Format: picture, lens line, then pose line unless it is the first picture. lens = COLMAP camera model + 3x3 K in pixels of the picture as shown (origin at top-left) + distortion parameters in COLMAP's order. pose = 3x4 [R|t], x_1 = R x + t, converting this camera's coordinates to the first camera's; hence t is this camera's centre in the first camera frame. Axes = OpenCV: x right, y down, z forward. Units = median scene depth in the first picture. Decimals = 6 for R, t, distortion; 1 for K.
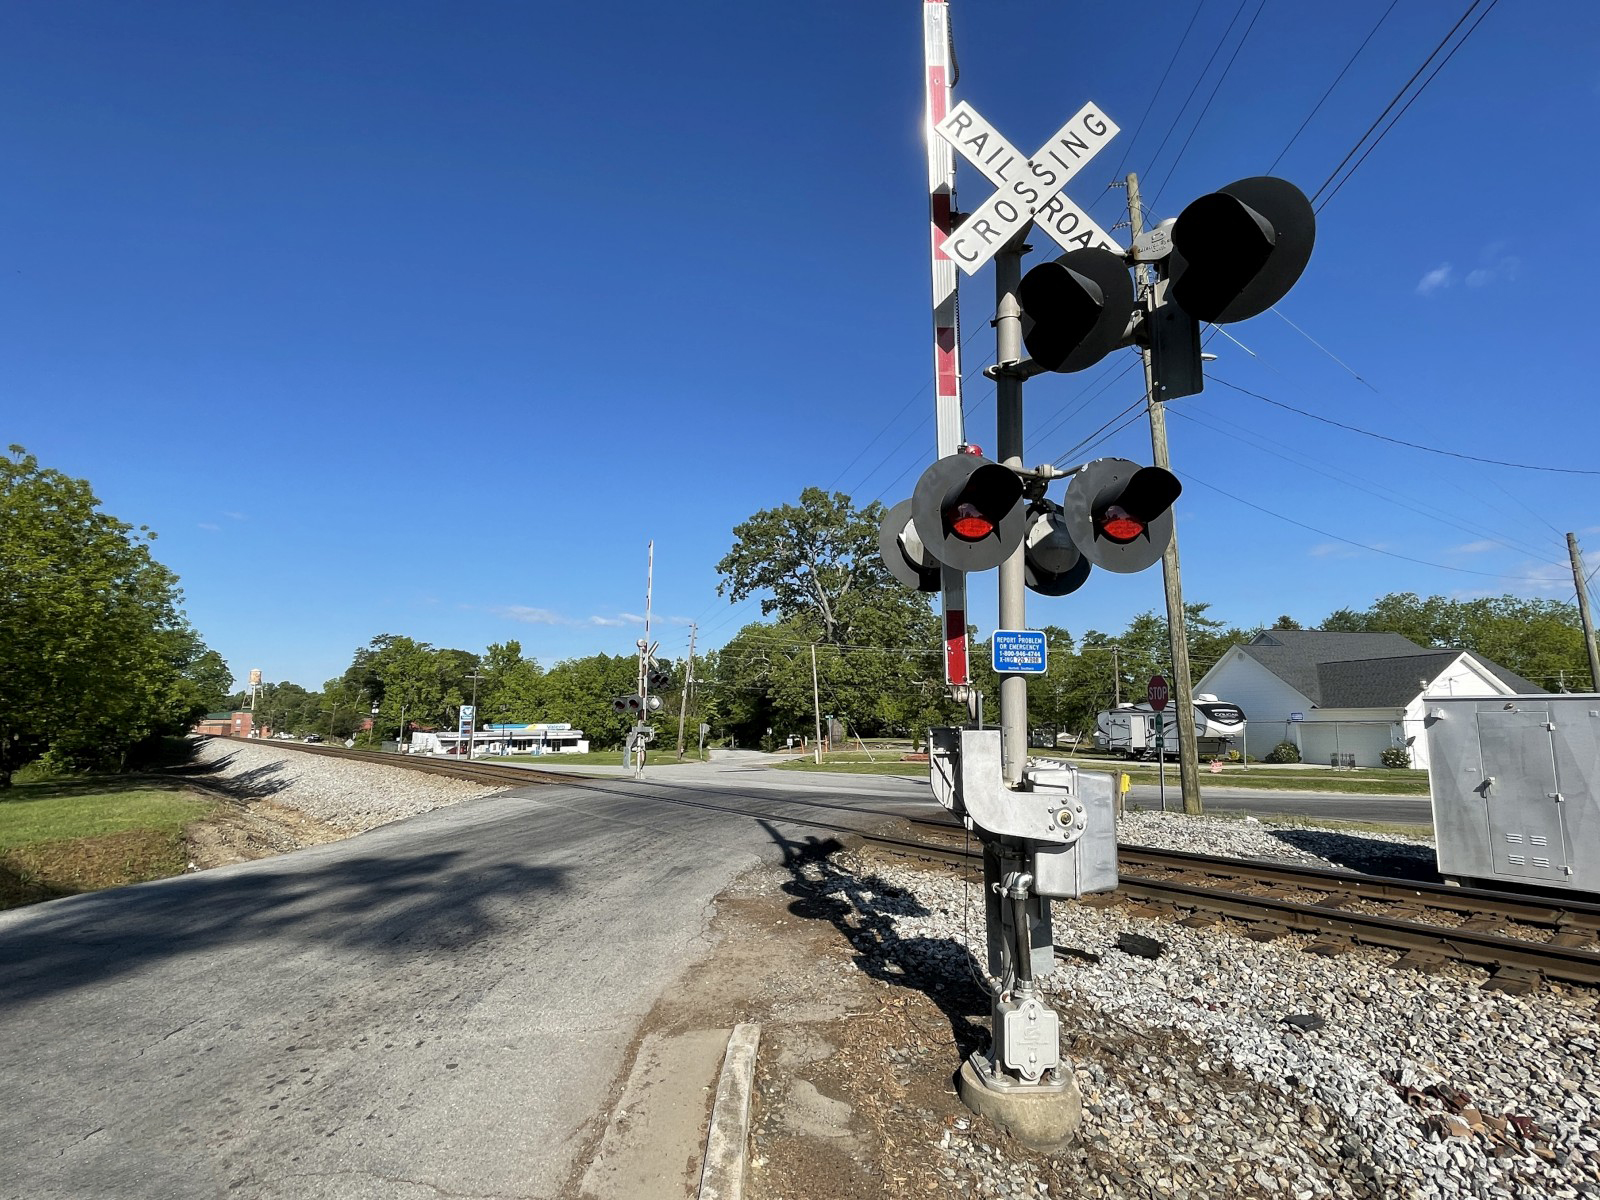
lens RADIAL K [[813.8, 0, 806.2], [0, 813.8, 602.2], [0, 0, 1]] dist [-0.001960, -0.000919]
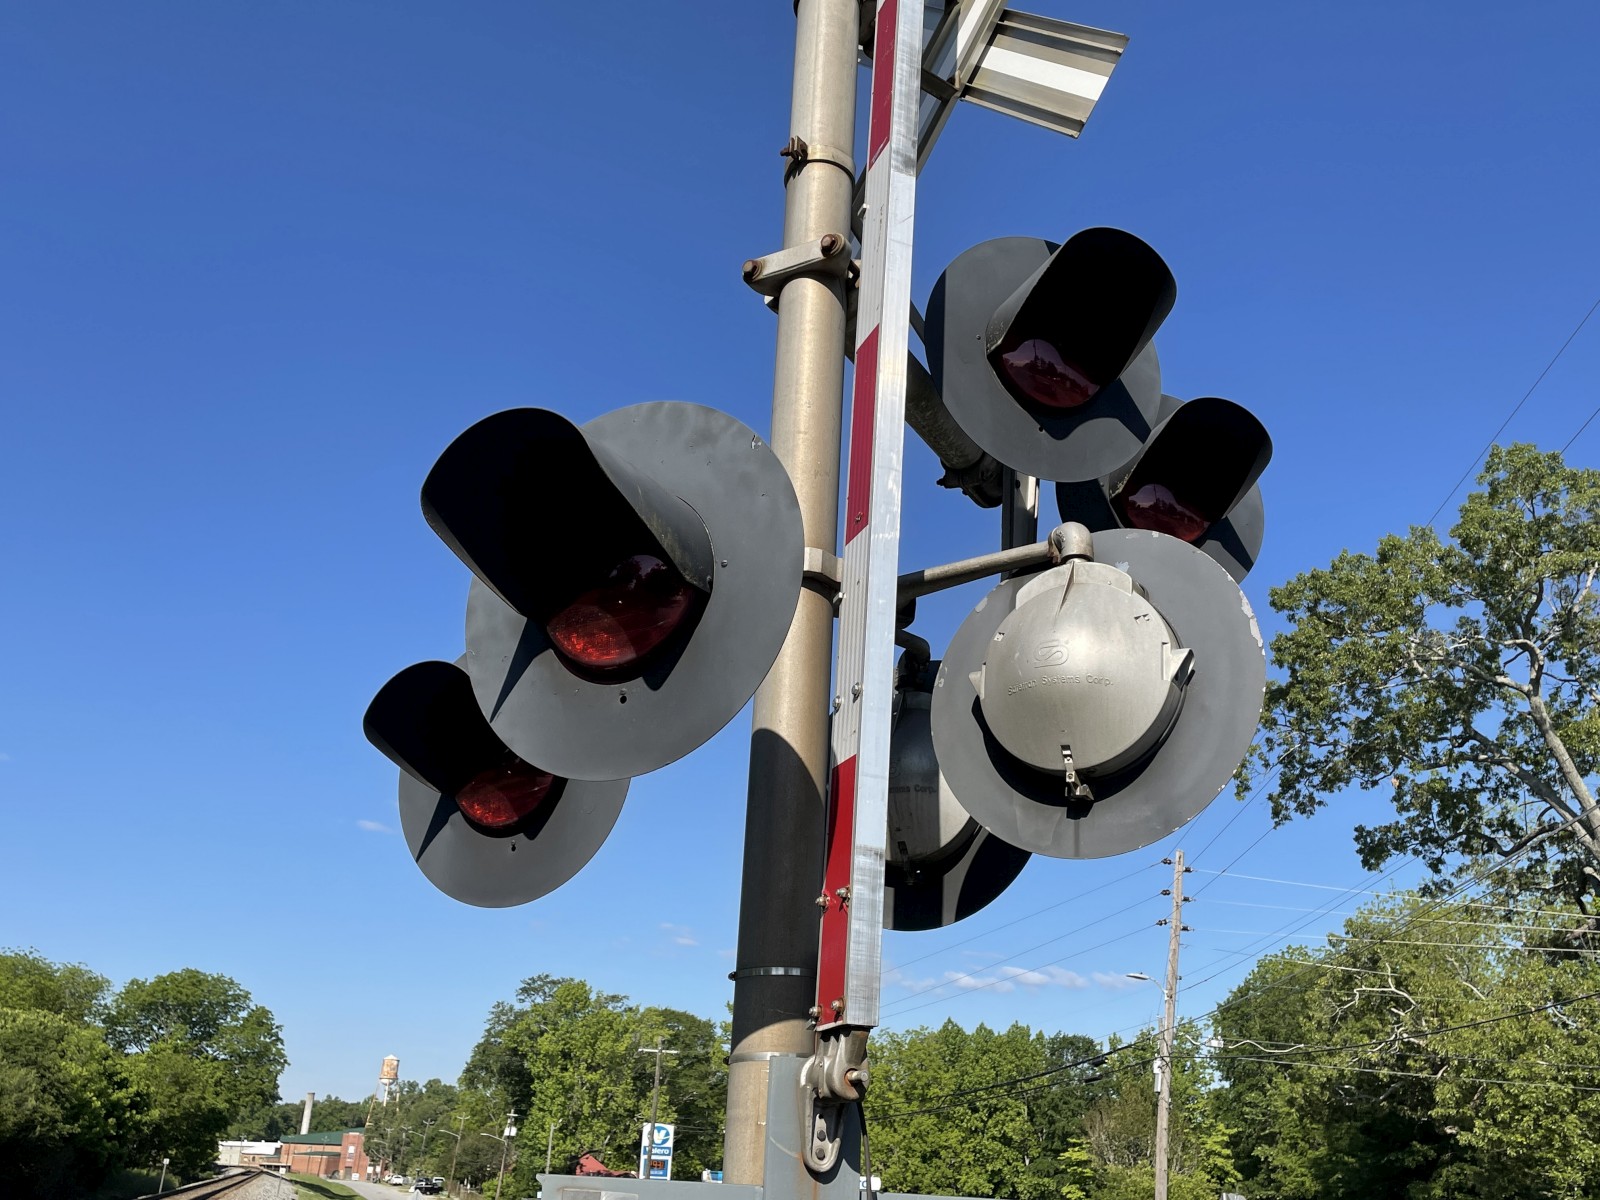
lens RADIAL K [[1434.2, 0, 810.2], [0, 1434.2, 604.8], [0, 0, 1]] dist [0.092860, -0.111989]
pose [[0.940057, -0.082206, -0.330961, -0.032805], [0.003310, 0.972664, -0.232194, 0.026328], [0.341002, 0.217181, 0.914631, 0.173388]]
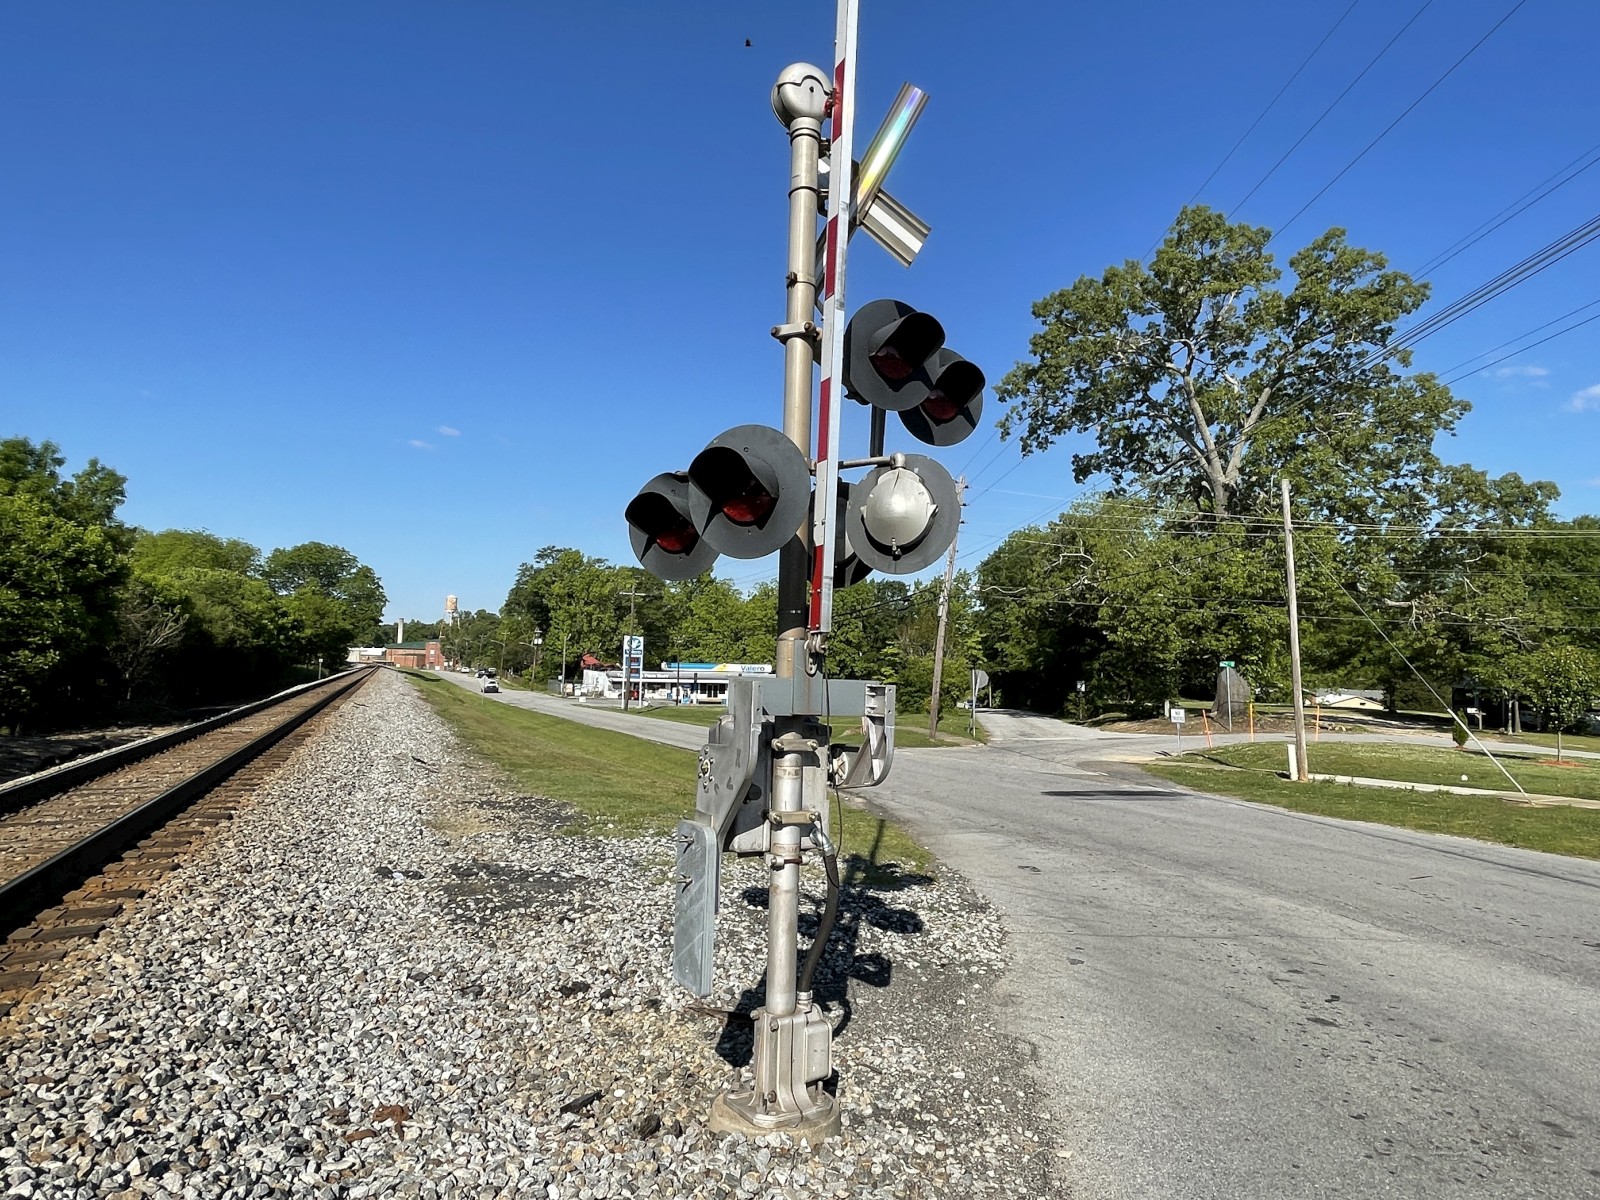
lens RADIAL K [[971.2, 0, 802.6], [0, 971.2, 597.1], [0, 0, 1]] dist [0.001018, -0.000777]
pose [[0.964411, 0.011706, -0.264148, -0.030239], [0.007735, 0.997343, 0.072441, 0.023929], [0.264294, -0.071906, 0.961758, 0.159147]]
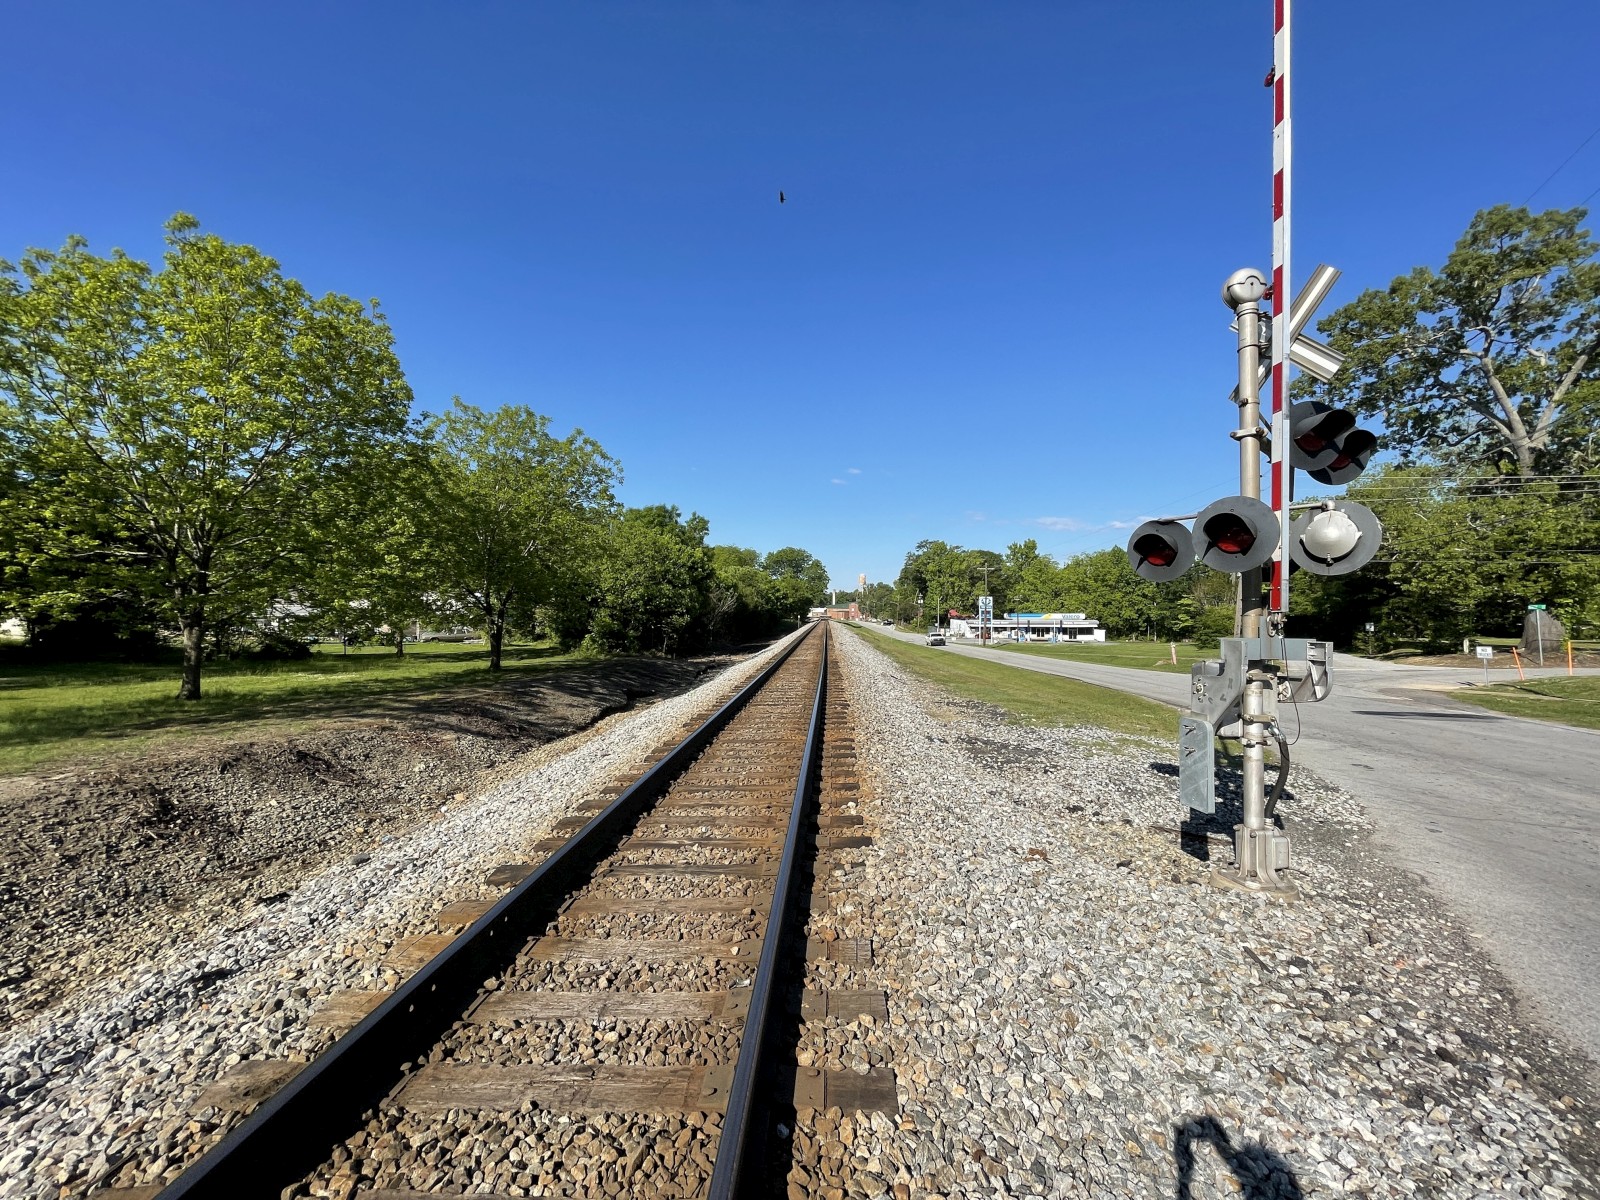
lens RADIAL K [[640.8, 0, 805.0], [0, 640.8, 598.2], [0, 0, 1]] dist [-0.003558, -0.000334]
pose [[0.764551, -0.004344, -0.644548, -0.034813], [0.085208, 0.991882, 0.094387, 0.021258], [0.638906, -0.127084, 0.758715, 0.146953]]
